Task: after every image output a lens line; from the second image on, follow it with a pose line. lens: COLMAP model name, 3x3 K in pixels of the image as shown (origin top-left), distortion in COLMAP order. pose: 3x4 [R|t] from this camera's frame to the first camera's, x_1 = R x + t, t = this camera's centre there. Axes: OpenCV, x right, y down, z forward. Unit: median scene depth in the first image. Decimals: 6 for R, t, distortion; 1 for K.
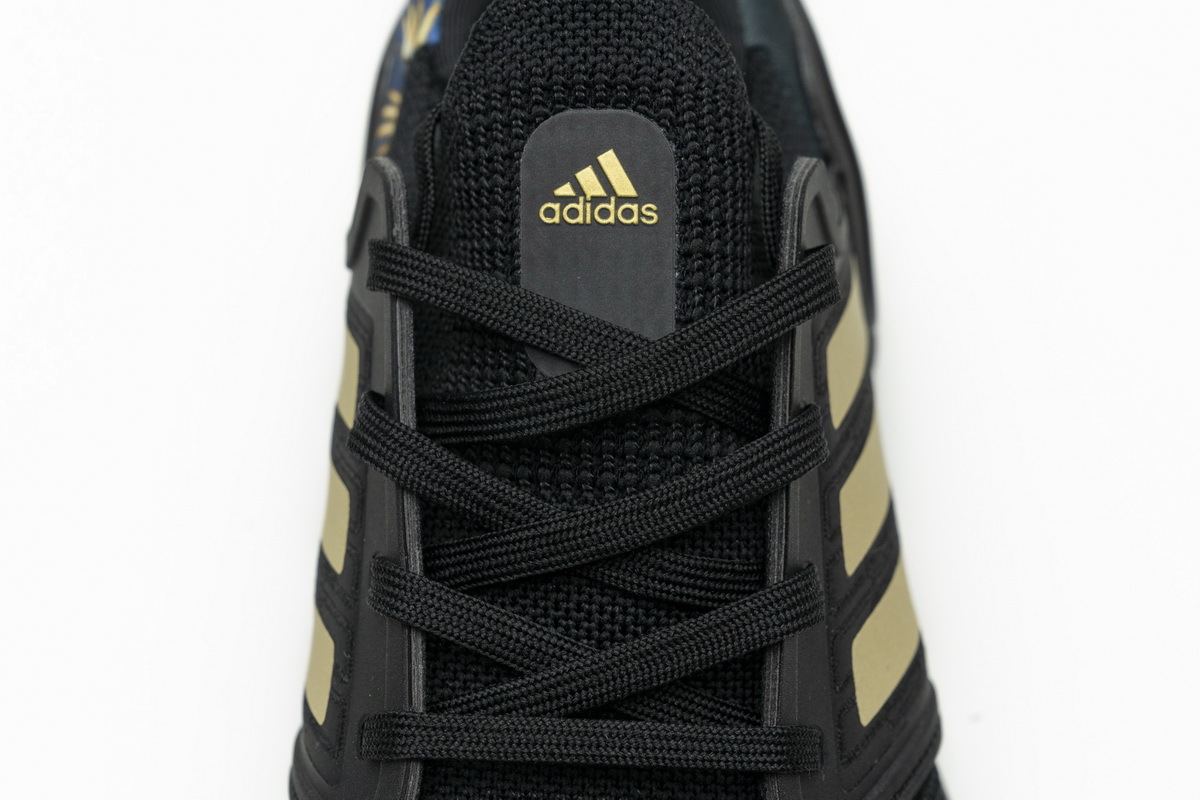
lens RADIAL K [[2148.3, 0, 600.9], [0, 2148.3, 399.7], [0, 0, 1]] dist [-0.011343, 0.000000]
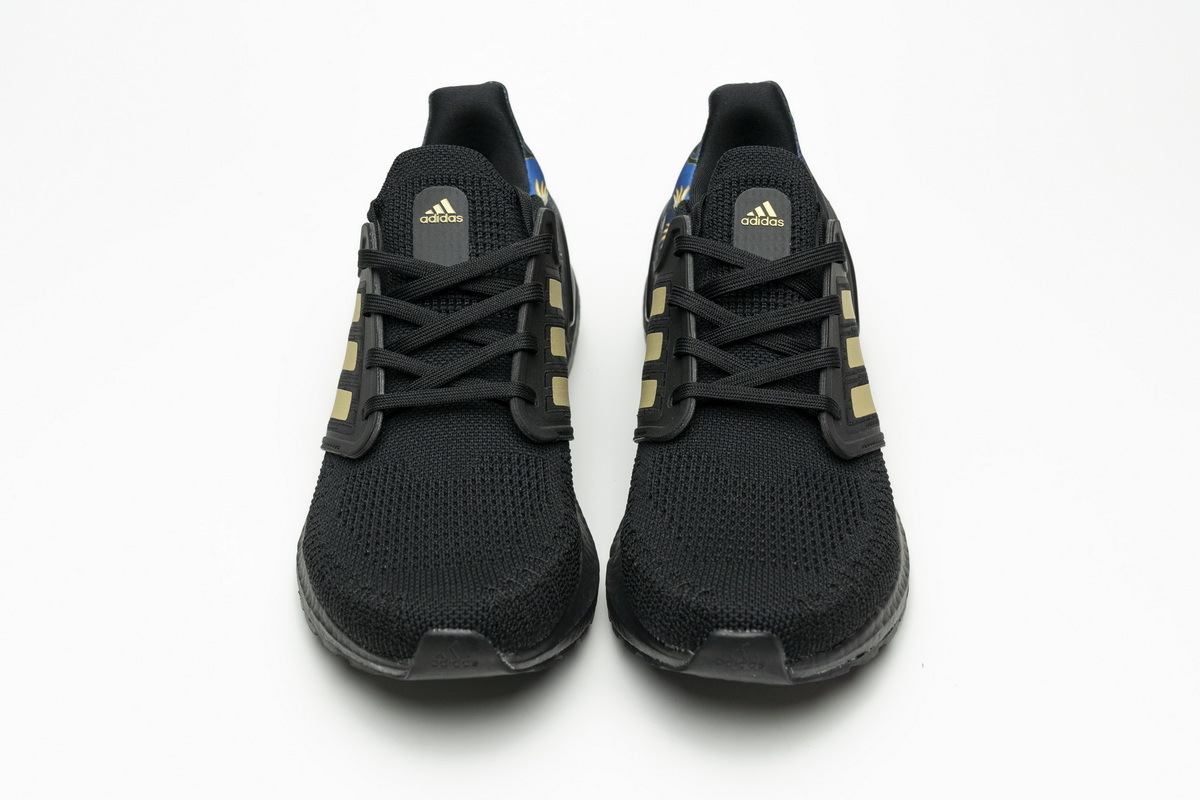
lens RADIAL K [[1997.4, 0, 602.0], [0, 1997.4, 395.9], [0, 0, 1]] dist [-0.010865, 0.000000]
pose [[0.998830, 0.041309, -0.025130, -0.135025], [-0.046560, 0.961905, -0.269390, 0.839164], [0.013045, 0.270245, 0.962703, -1.441441]]
